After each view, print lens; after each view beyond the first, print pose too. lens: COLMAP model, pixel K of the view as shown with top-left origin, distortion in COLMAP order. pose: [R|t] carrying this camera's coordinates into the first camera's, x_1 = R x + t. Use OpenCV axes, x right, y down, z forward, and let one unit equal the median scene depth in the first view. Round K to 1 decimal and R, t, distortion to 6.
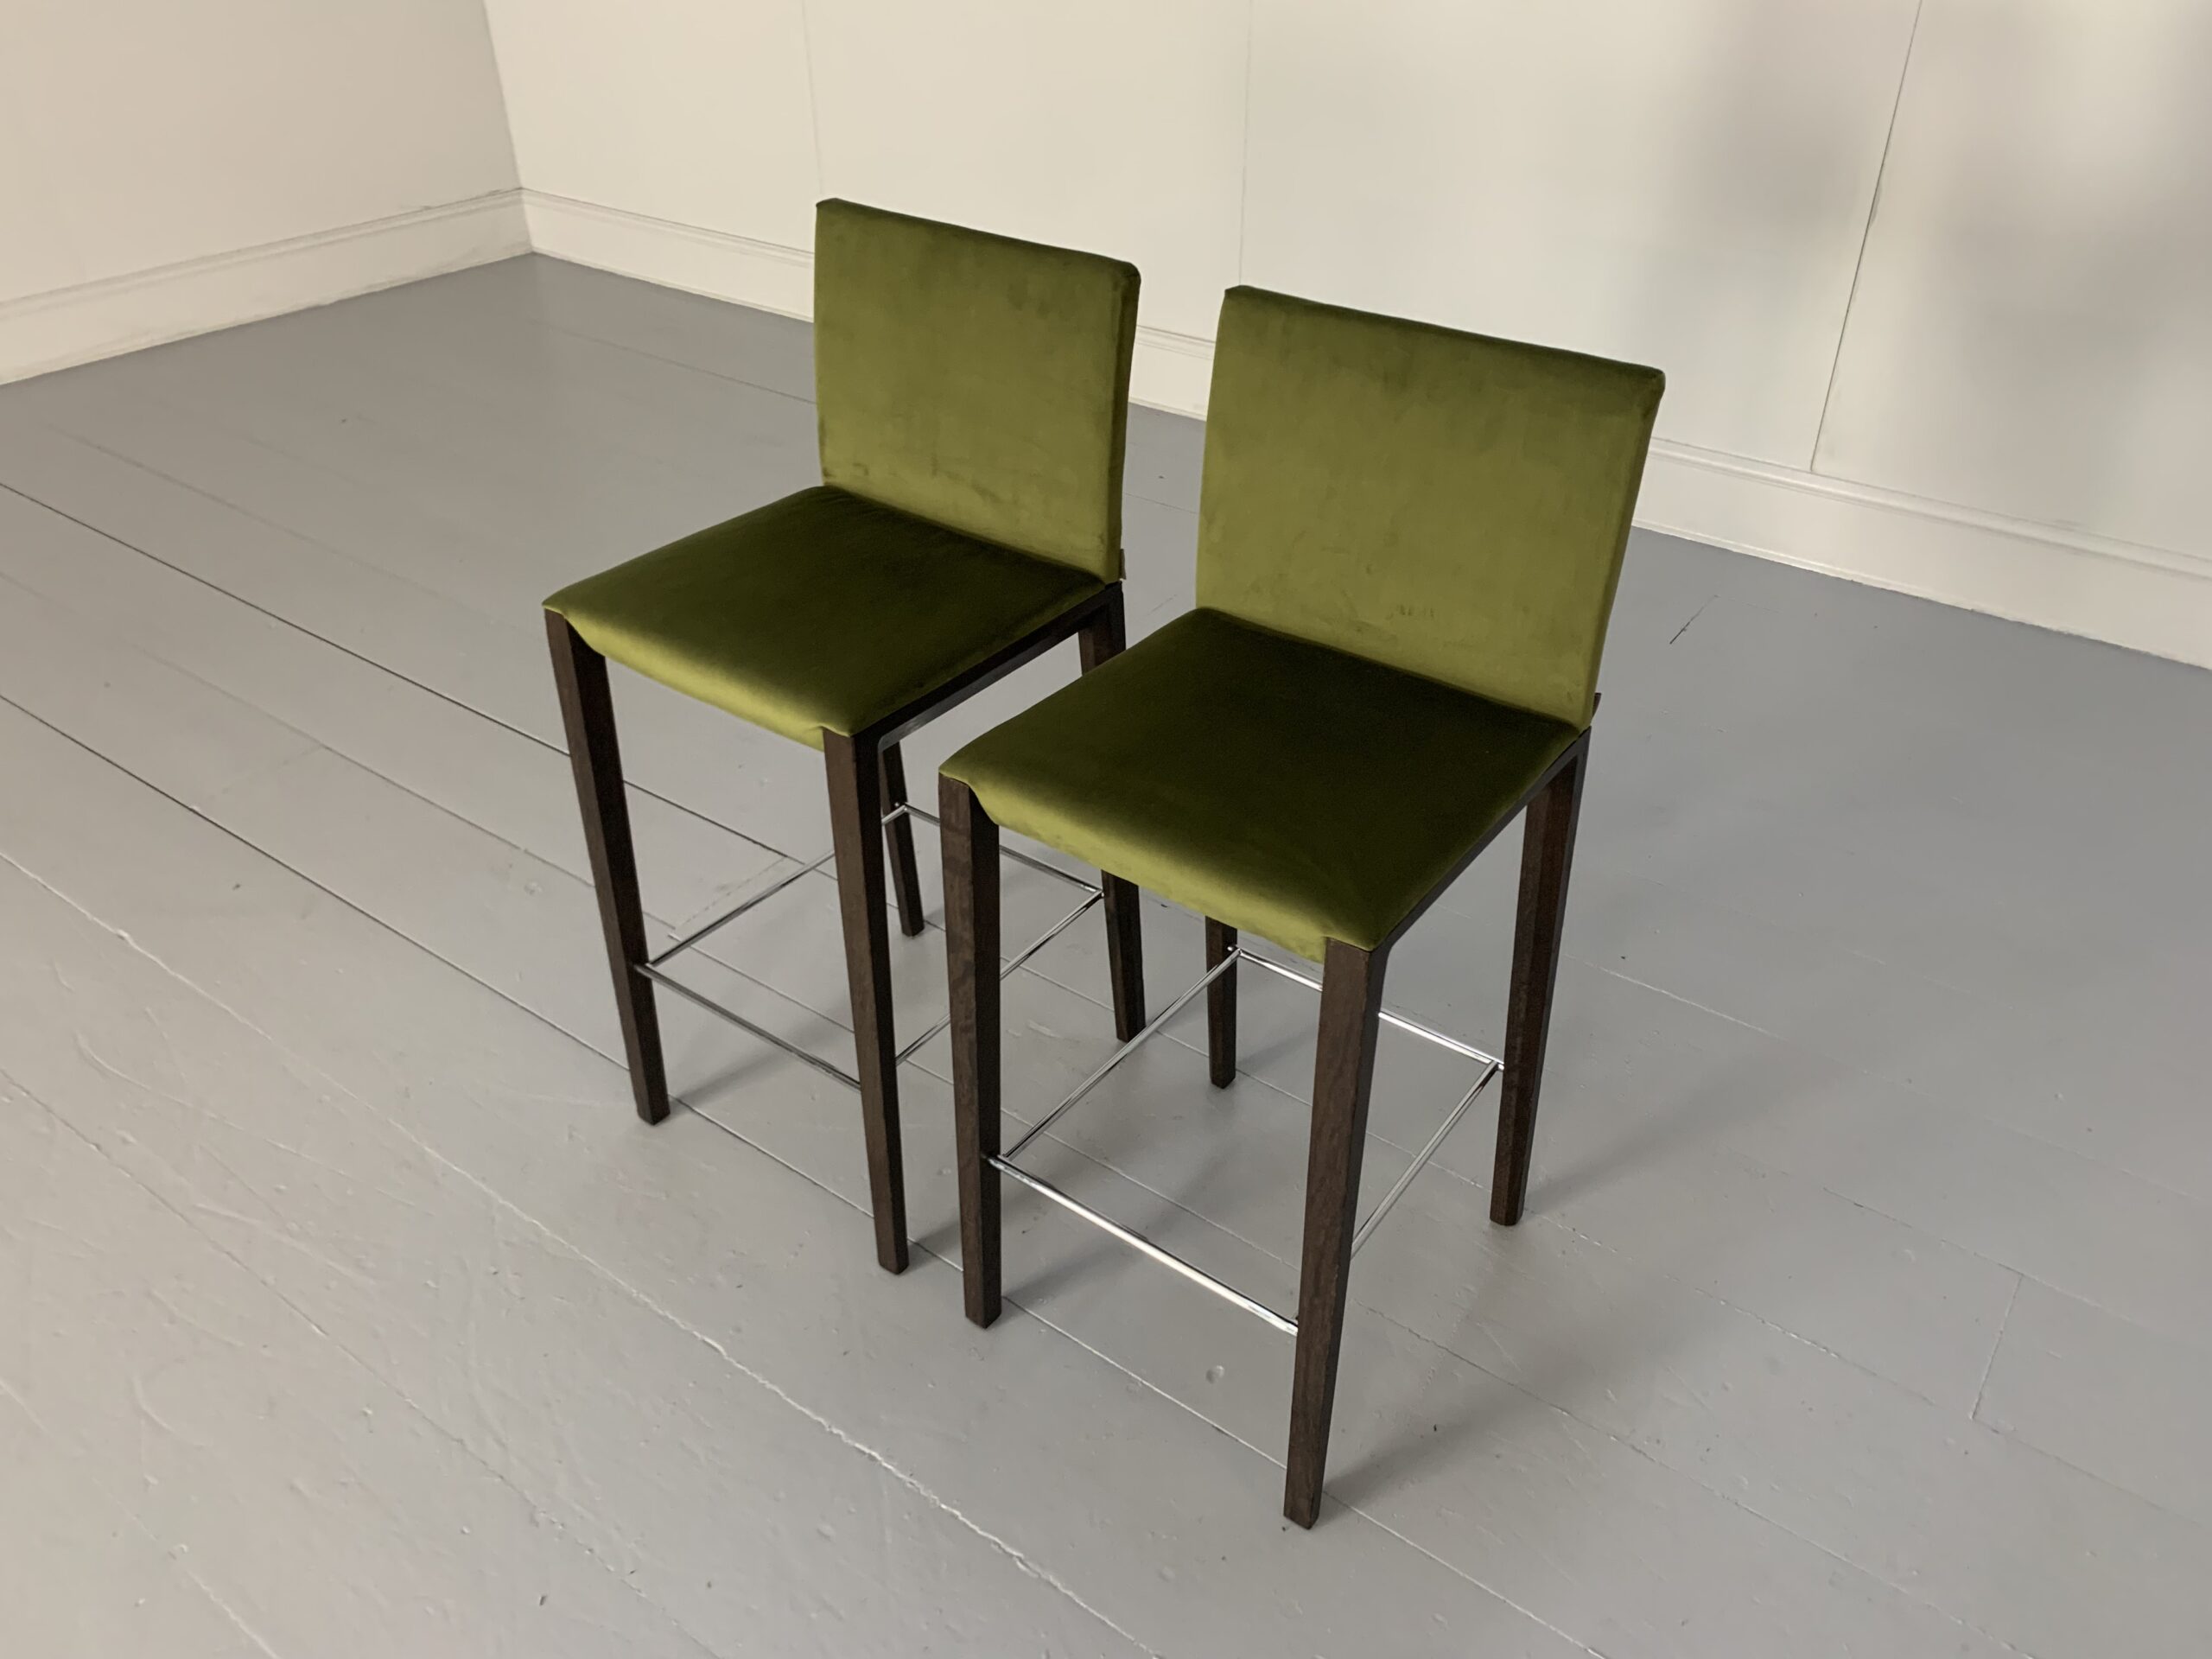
lens RADIAL K [[1681.7, 0, 1103.4], [0, 1681.7, 813.1], [0, 0, 1]] dist [0.007390, 0.000013]
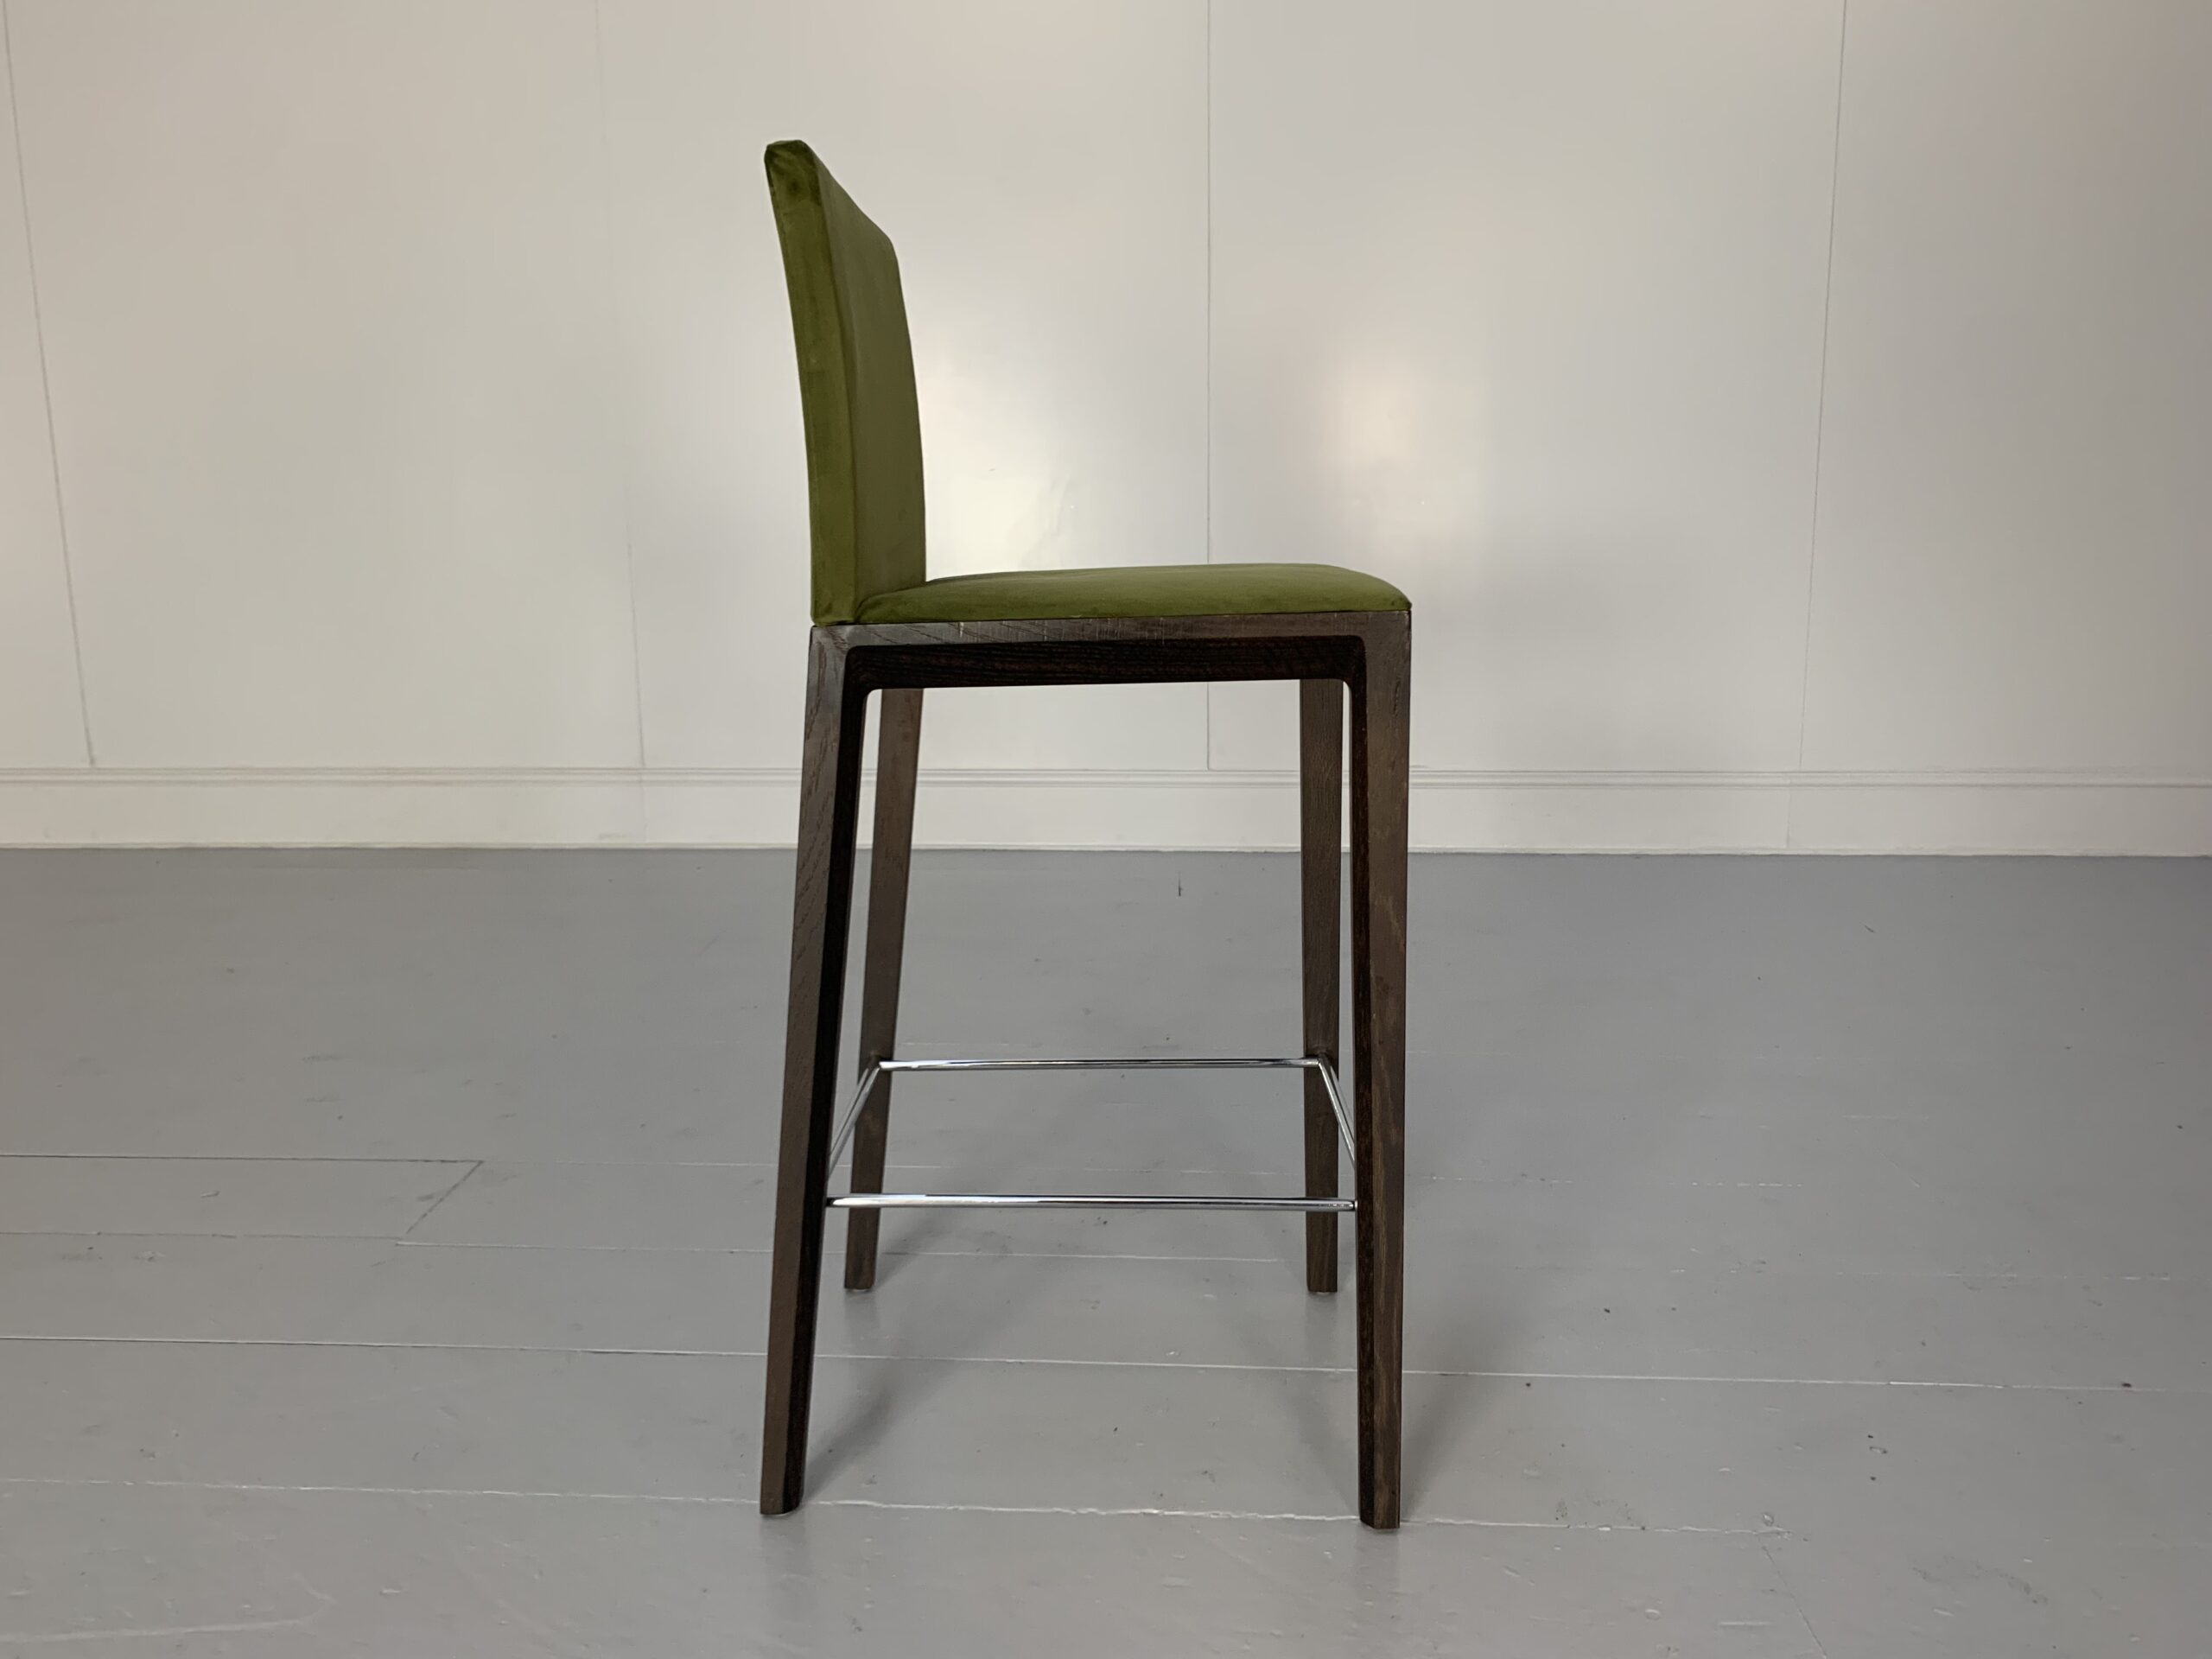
lens RADIAL K [[1681.7, 0, 1088.2], [0, 1681.7, 824.0], [0, 0, 1]] dist [0.007390, 0.000013]
pose [[0.838780, -0.102236, 0.534785, -0.508955], [0.304680, 0.902163, -0.305405, 0.303331], [-0.451240, 0.419106, 0.787866, 0.249149]]
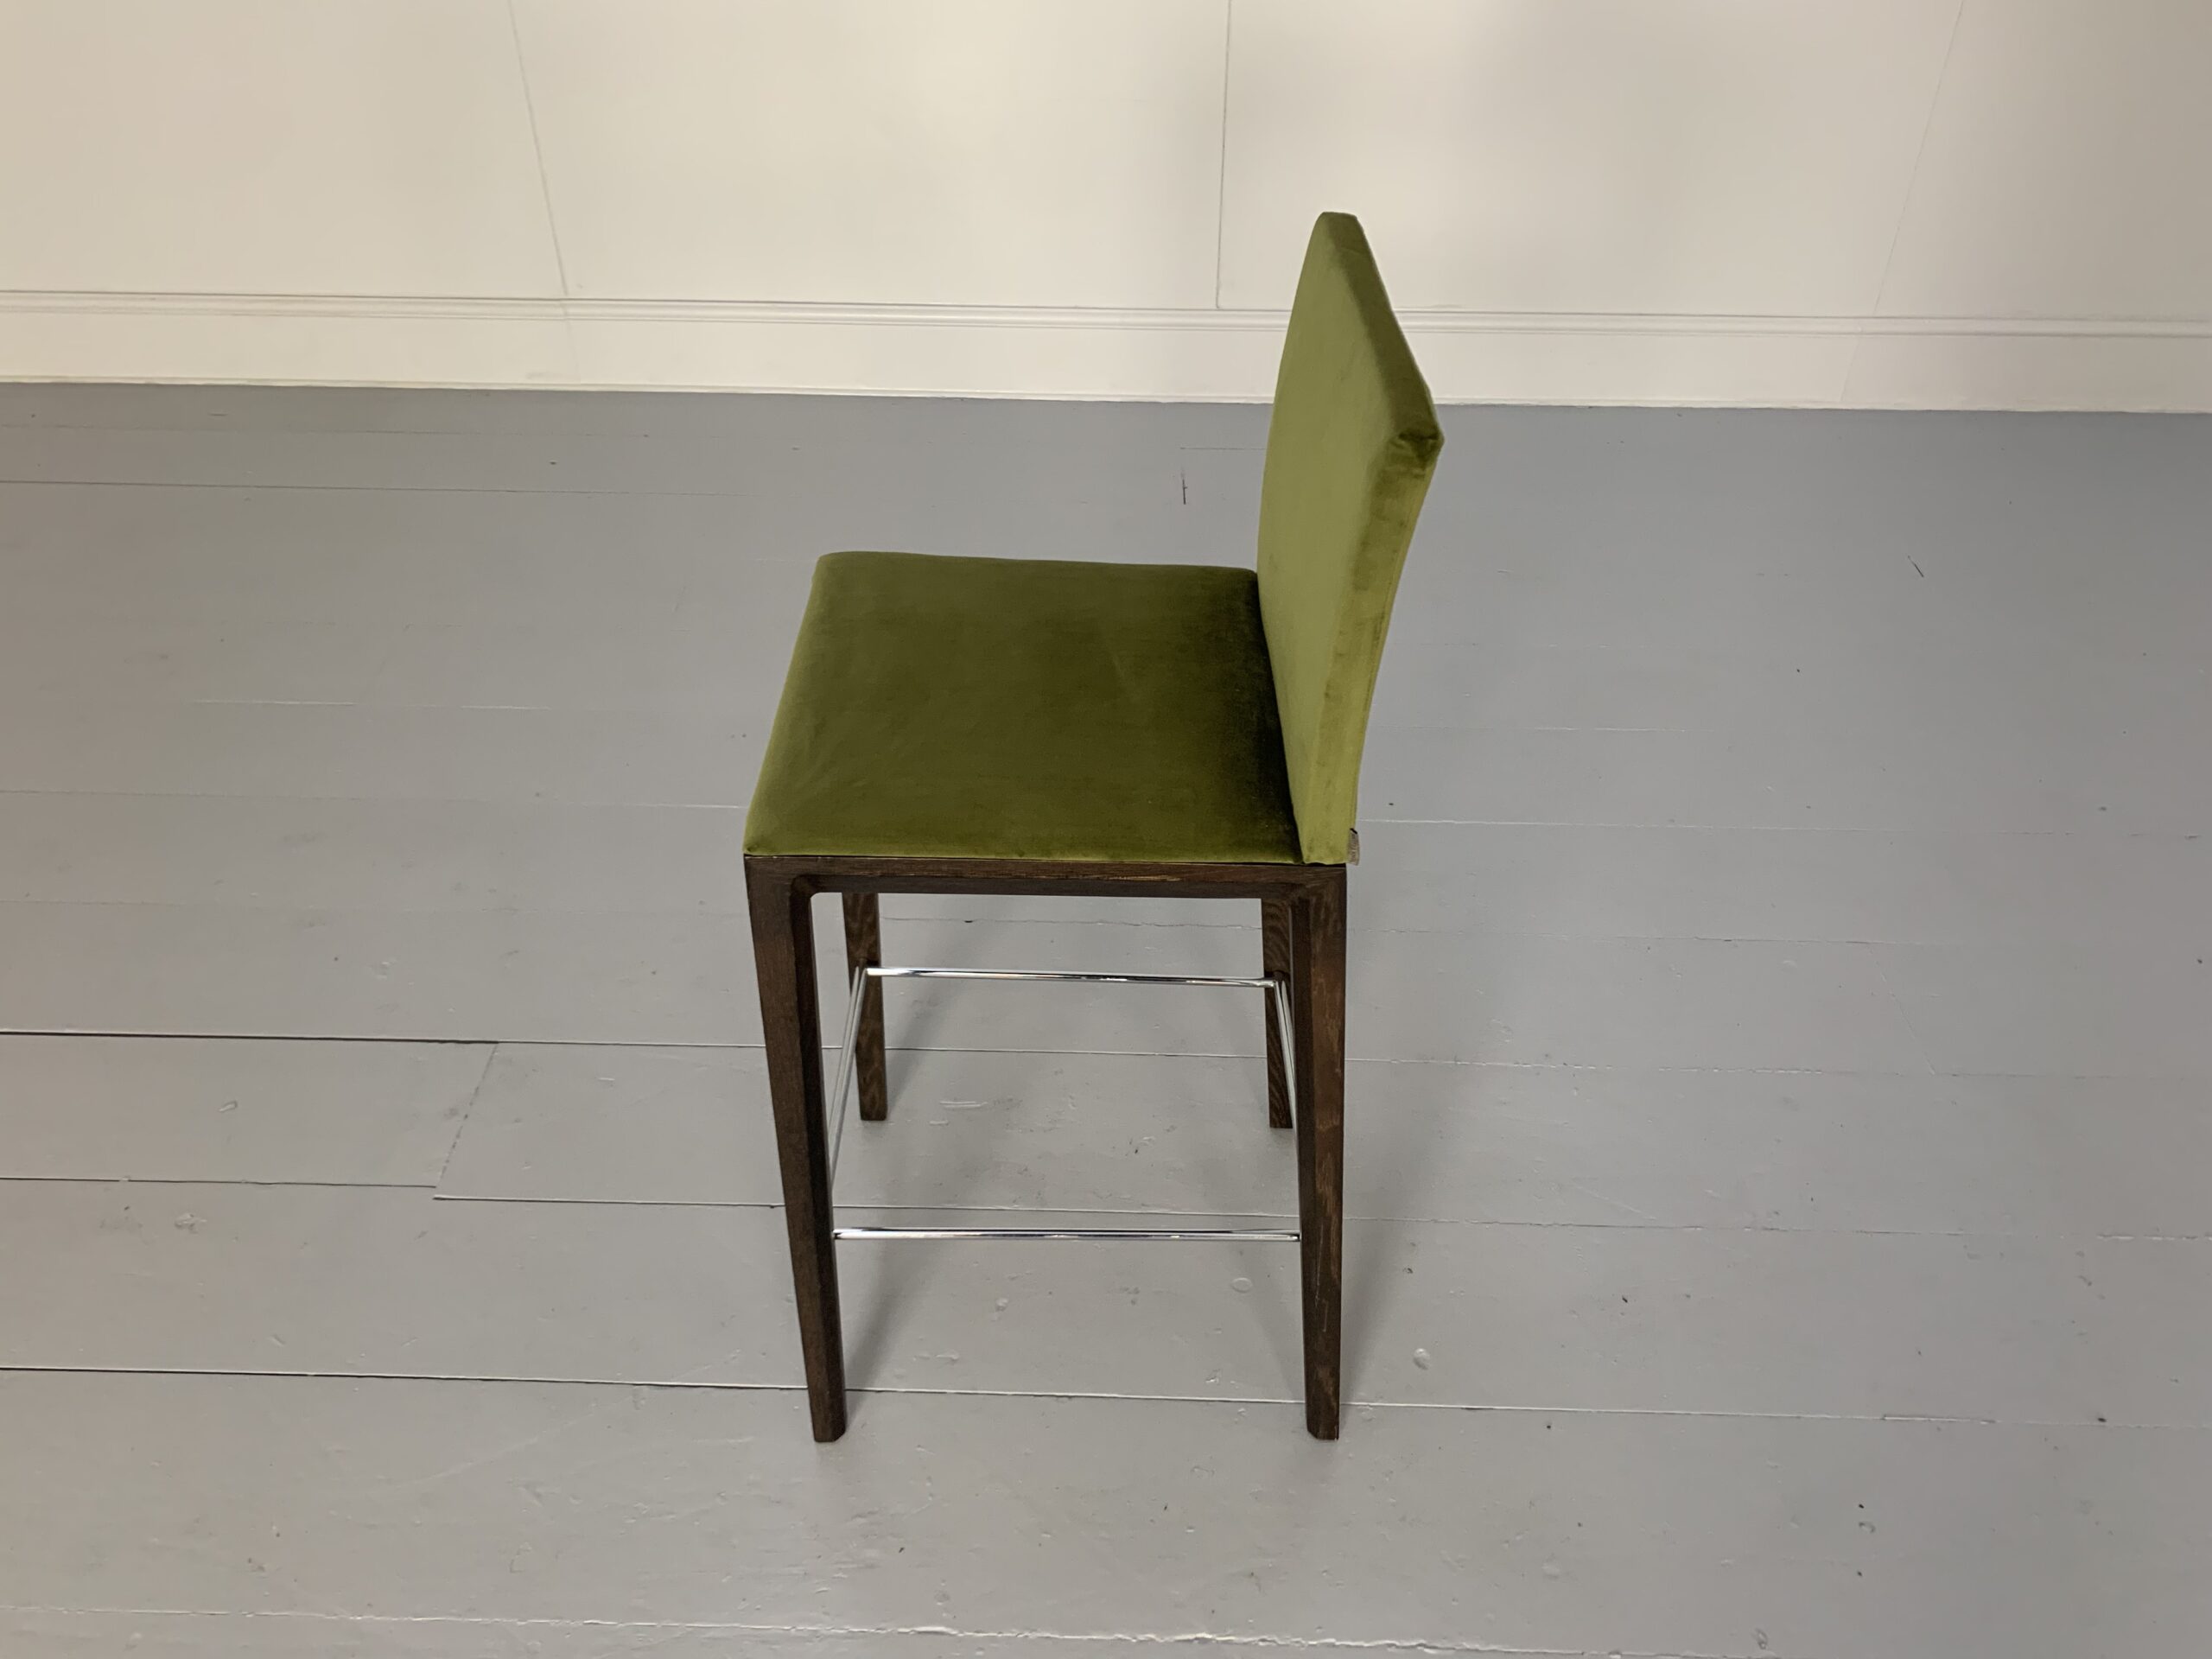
lens RADIAL K [[1681.7, 0, 1089.9], [0, 1681.7, 824.9], [0, 0, 1]] dist [0.007390, 0.000013]
pose [[0.822815, -0.341637, 0.454158, -0.402370], [0.309573, 0.939608, 0.145948, -0.137157], [-0.476592, 0.020507, 0.878886, 0.252890]]
